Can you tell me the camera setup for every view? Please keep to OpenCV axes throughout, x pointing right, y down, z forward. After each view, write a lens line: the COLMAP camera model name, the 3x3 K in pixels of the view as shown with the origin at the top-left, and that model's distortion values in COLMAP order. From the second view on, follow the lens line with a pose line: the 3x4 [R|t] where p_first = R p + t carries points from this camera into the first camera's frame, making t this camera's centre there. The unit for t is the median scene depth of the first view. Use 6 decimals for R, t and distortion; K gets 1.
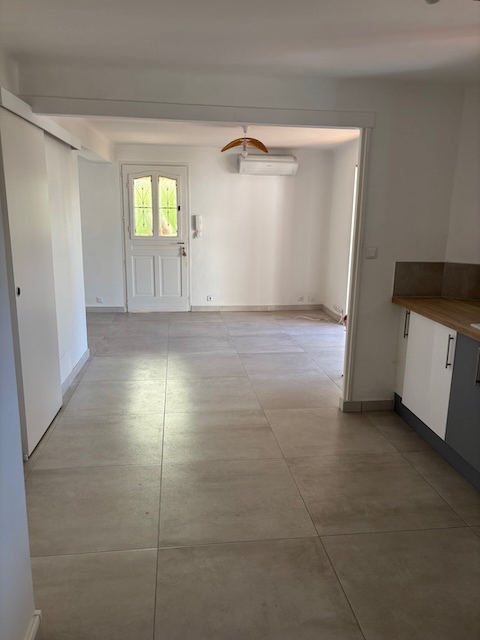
lens RADIAL K [[485.9, 0, 240.3], [0, 485.9, 322.5], [0, 0, 1]] dist [-0.027838, 0.003413]
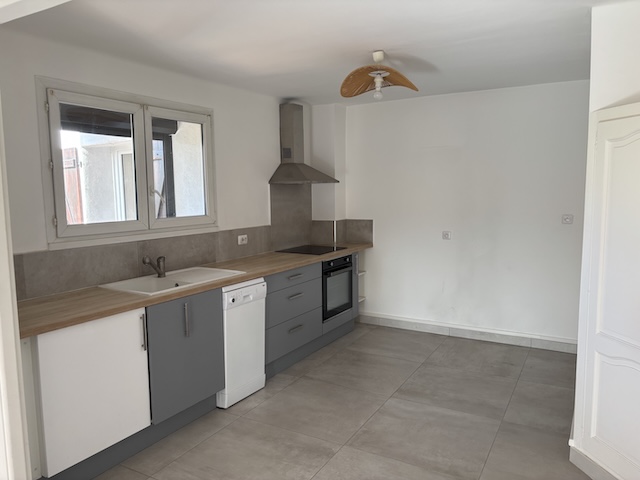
lens RADIAL K [[485.9, 0, 320.0], [0, 485.9, 240.8], [0, 0, 1]] dist [-0.027838, 0.003413]
pose [[-0.800187, -0.062638, 0.596471, -0.461586], [0.143414, 0.945695, 0.291707, -0.390128], [-0.582351, 0.318962, -0.747750, 1.697356]]
